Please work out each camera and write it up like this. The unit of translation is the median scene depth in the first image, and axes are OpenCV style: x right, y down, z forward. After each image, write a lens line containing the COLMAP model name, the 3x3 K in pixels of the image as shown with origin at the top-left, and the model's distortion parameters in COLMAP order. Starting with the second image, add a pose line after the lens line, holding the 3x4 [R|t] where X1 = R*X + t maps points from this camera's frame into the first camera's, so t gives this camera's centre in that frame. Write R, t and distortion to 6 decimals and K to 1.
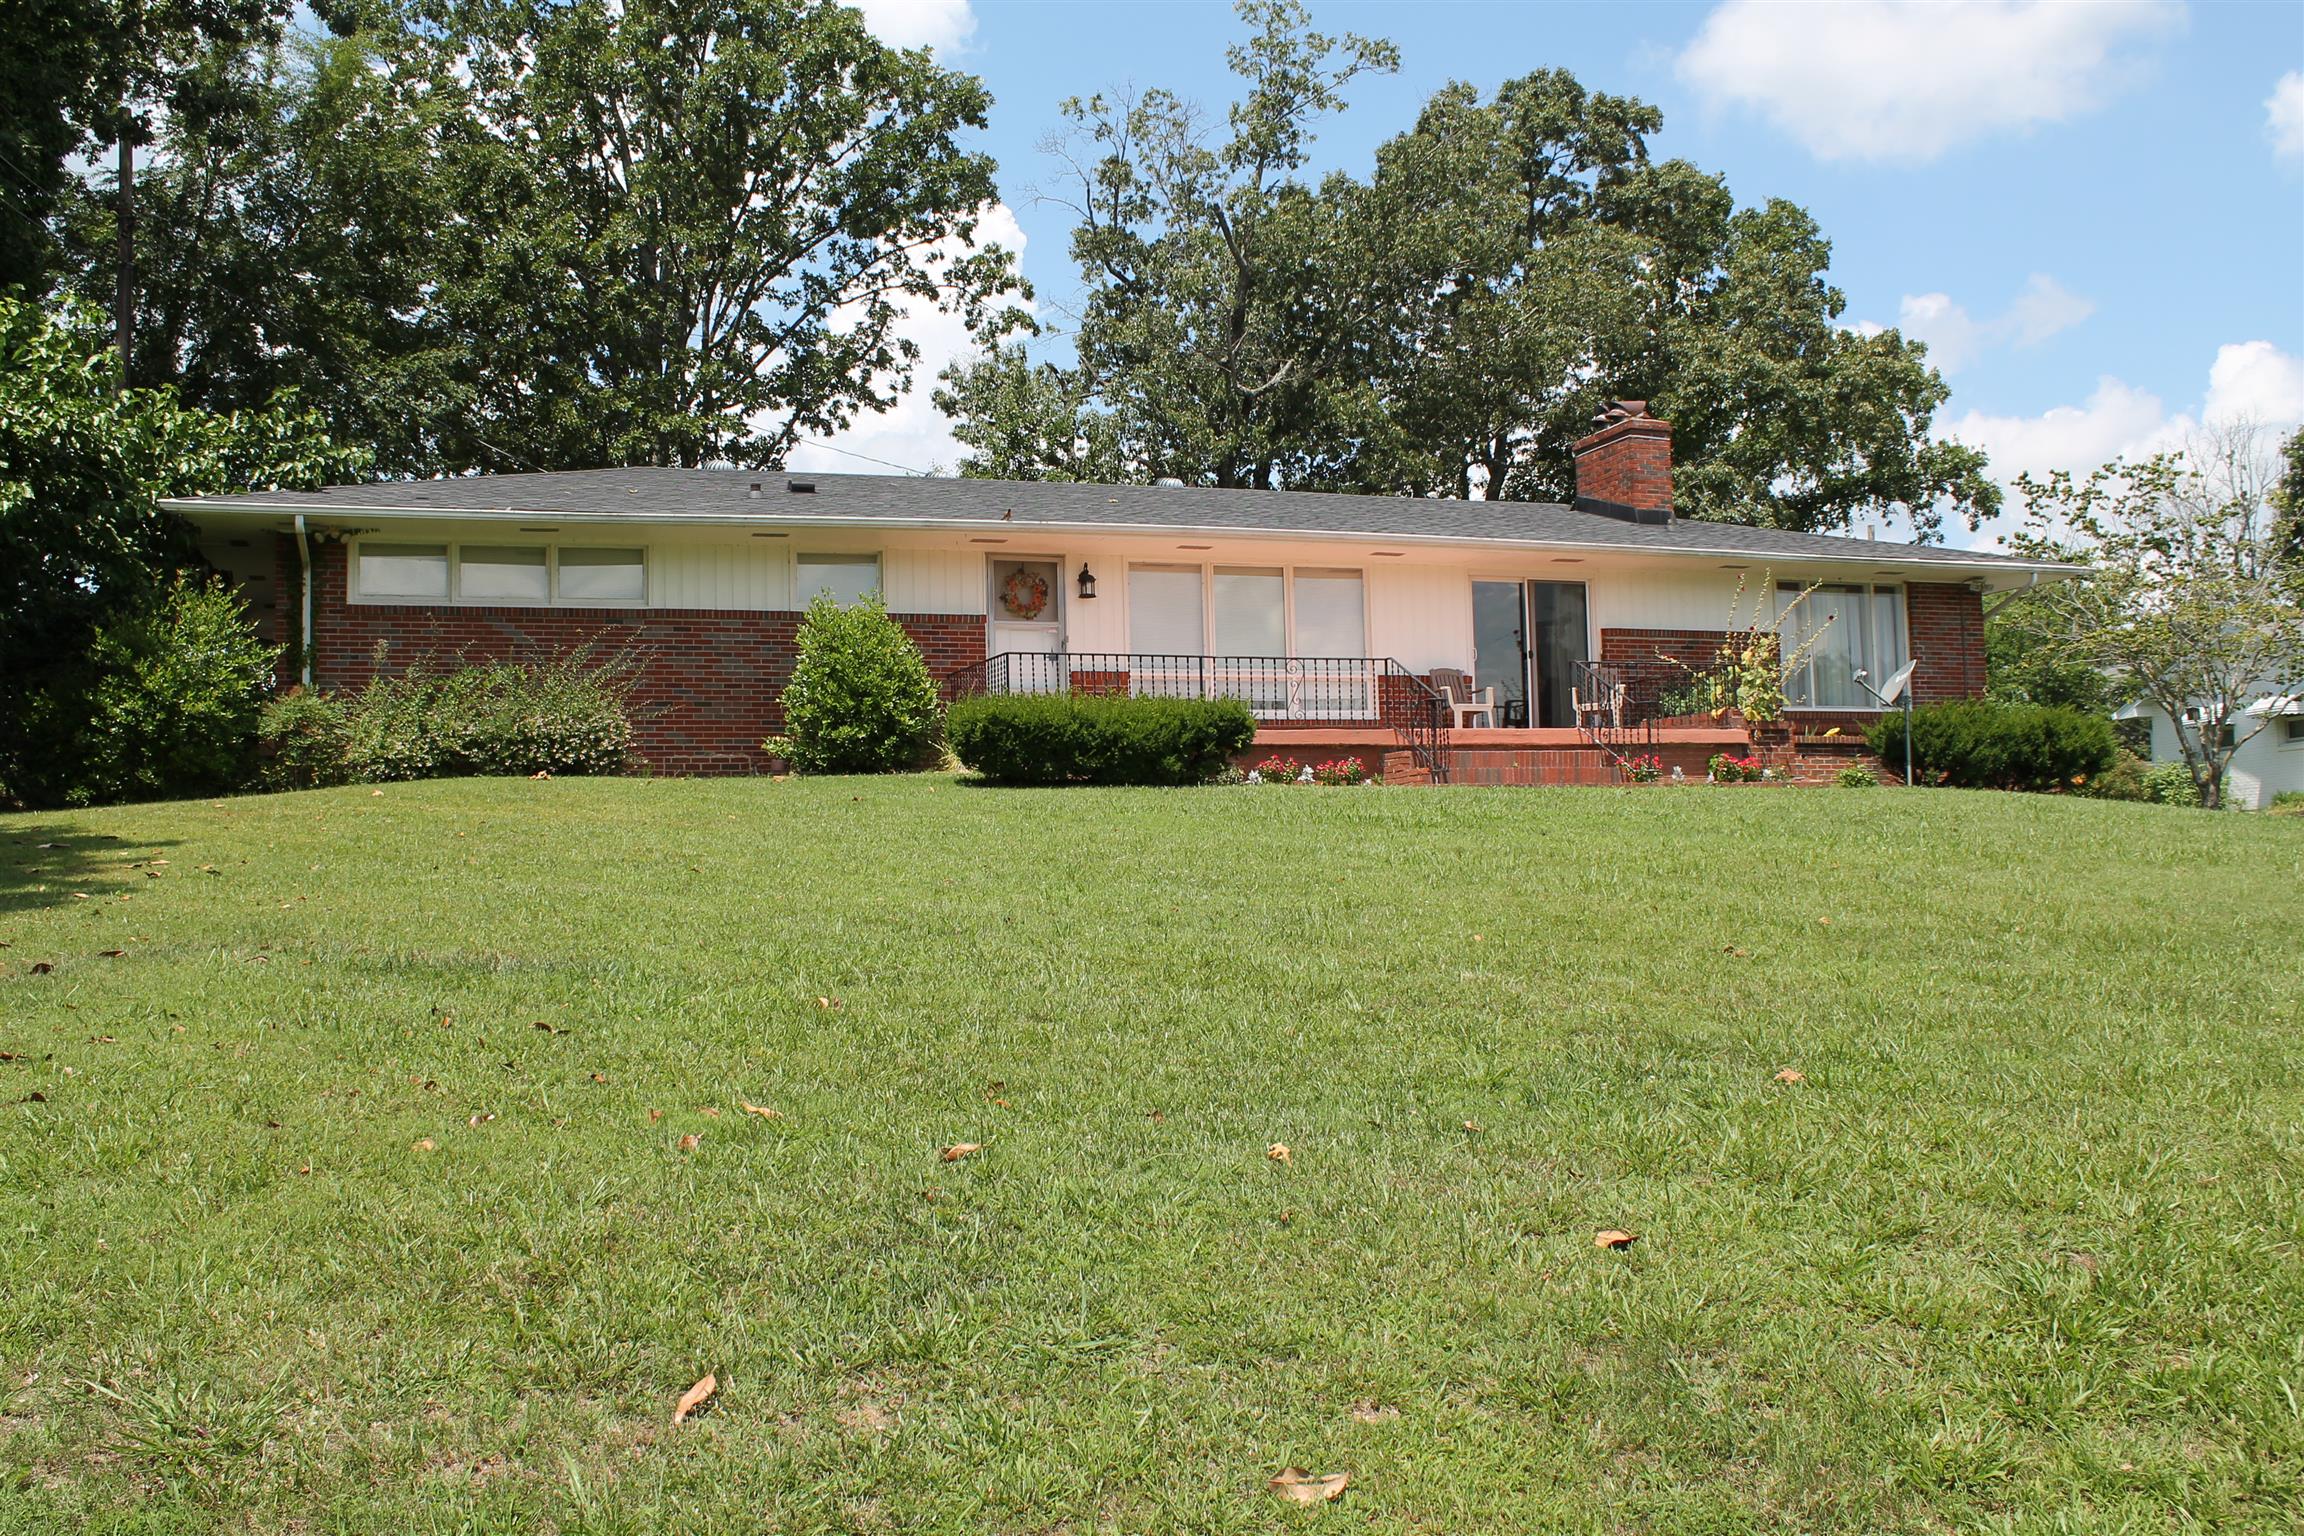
lens RADIAL K [[1929.9, 0, 1166.7], [0, 1929.9, 779.5], [0, 0, 1]] dist [-0.112057, 0.059105]
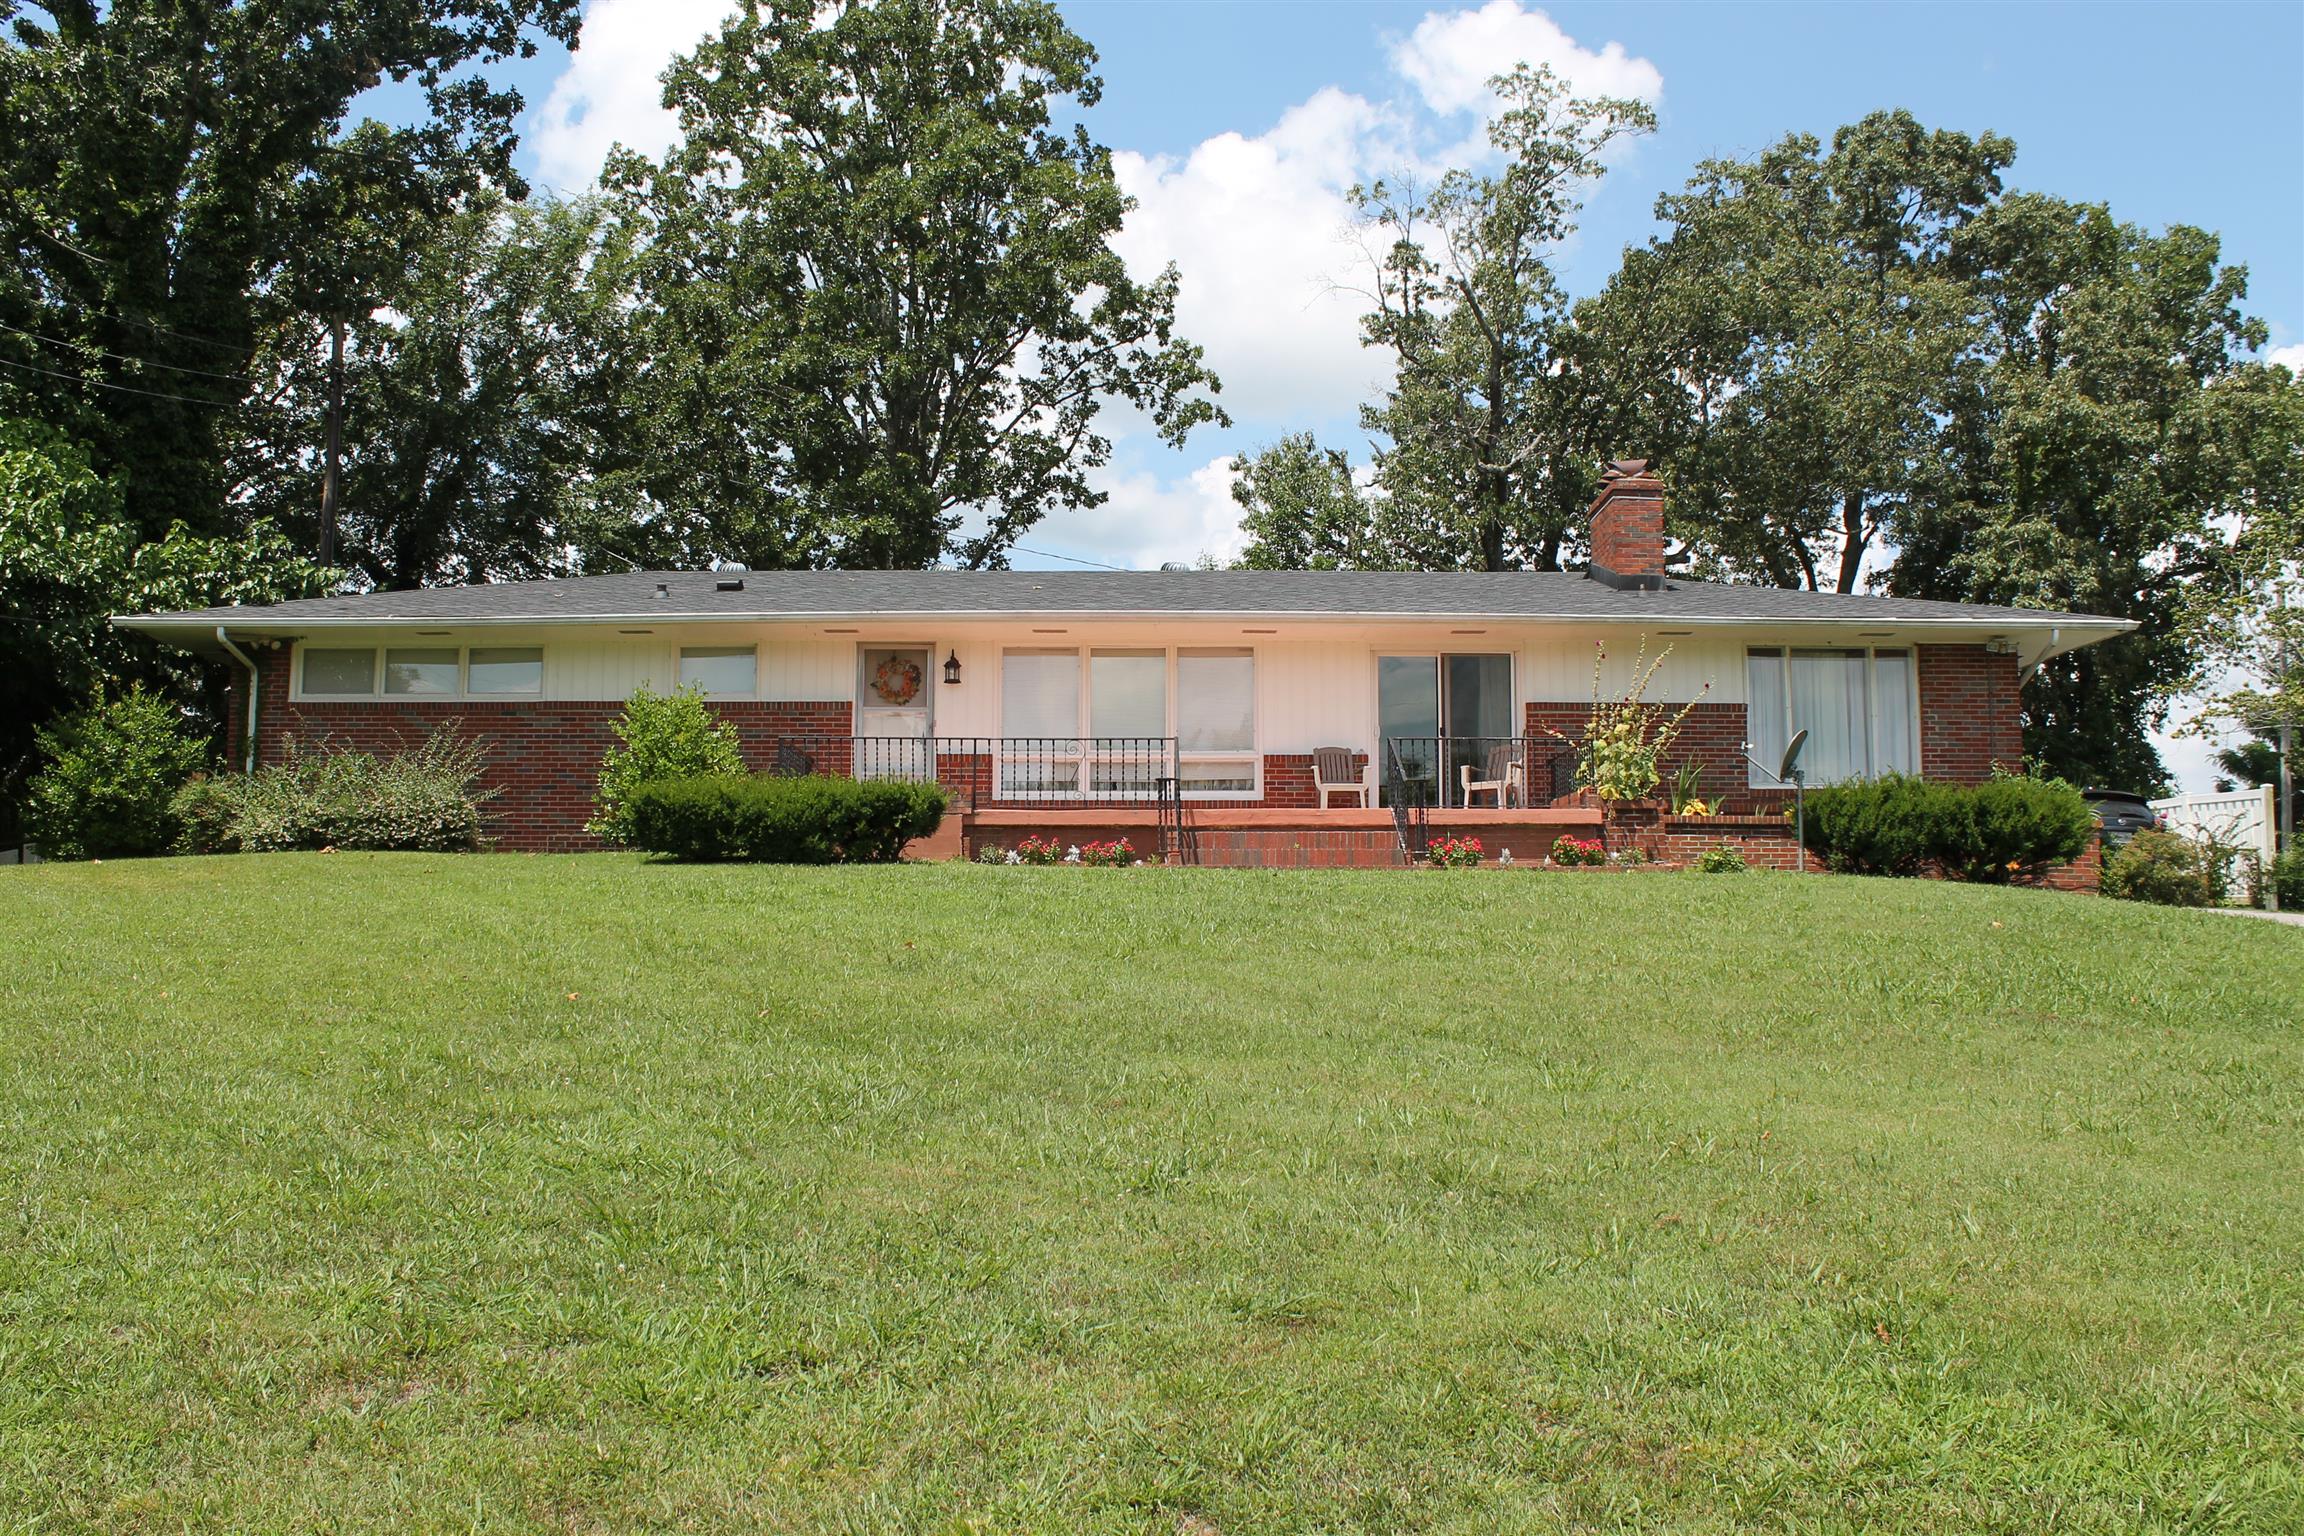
lens RADIAL K [[1929.9, 0, 1169.3], [0, 1929.9, 771.1], [0, 0, 1]] dist [-0.112057, 0.059105]
pose [[0.954514, -0.008016, -0.298057, 0.348176], [-0.006800, 0.998793, -0.048639, 0.001867], [0.298087, 0.048453, 0.953308, 0.049820]]
